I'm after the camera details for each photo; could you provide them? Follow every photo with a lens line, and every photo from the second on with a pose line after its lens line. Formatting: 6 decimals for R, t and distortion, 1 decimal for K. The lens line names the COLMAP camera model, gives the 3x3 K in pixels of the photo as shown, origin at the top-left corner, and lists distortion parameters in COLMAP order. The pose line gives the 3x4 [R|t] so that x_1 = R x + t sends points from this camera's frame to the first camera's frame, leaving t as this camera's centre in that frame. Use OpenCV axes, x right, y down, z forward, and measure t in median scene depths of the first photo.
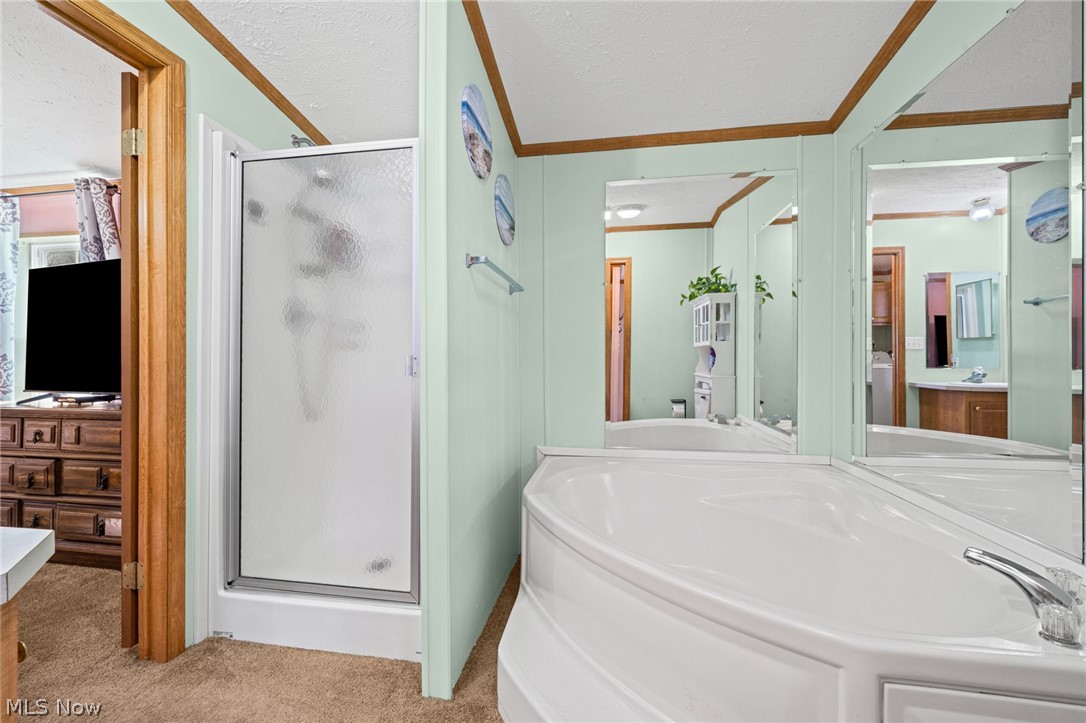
lens RADIAL K [[429.0, 0, 541.0], [0, 429.0, 354.8], [0, 0, 1]] dist [0.000348, 0.000340]
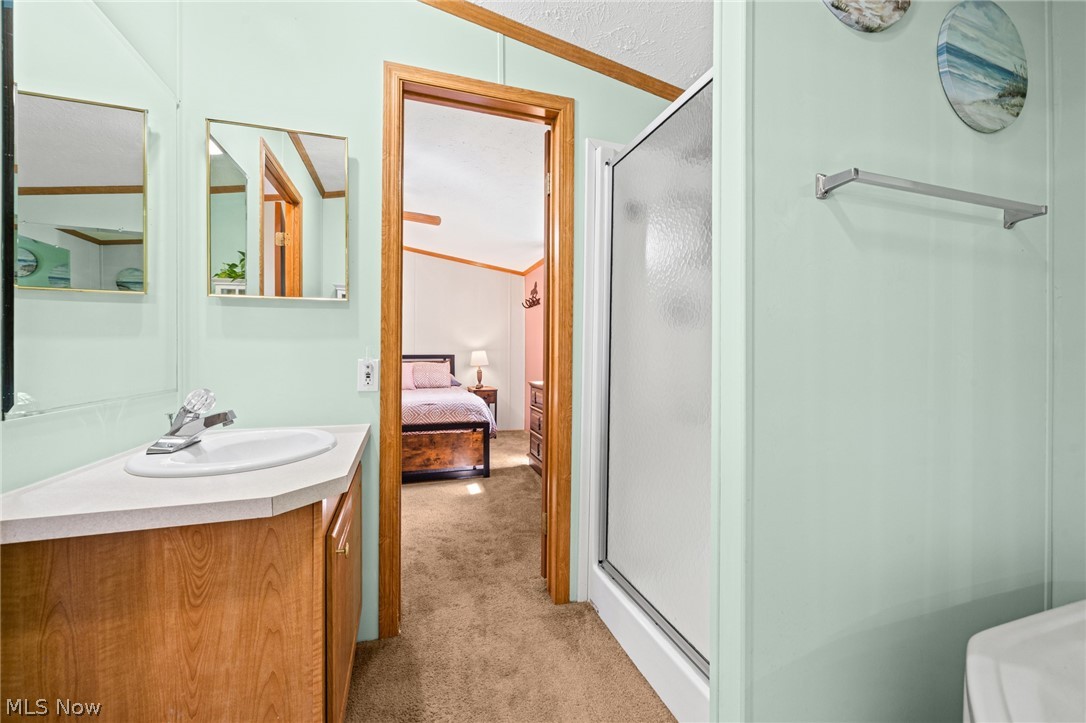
lens RADIAL K [[429.0, 0, 541.0], [0, 429.0, 354.8], [0, 0, 1]] dist [0.000348, 0.000340]
pose [[0.456793, 0.004927, -0.889559, 0.172552], [0.002346, 0.999975, 0.006743, 0.002777], [0.889570, -0.005167, 0.456770, 0.390753]]
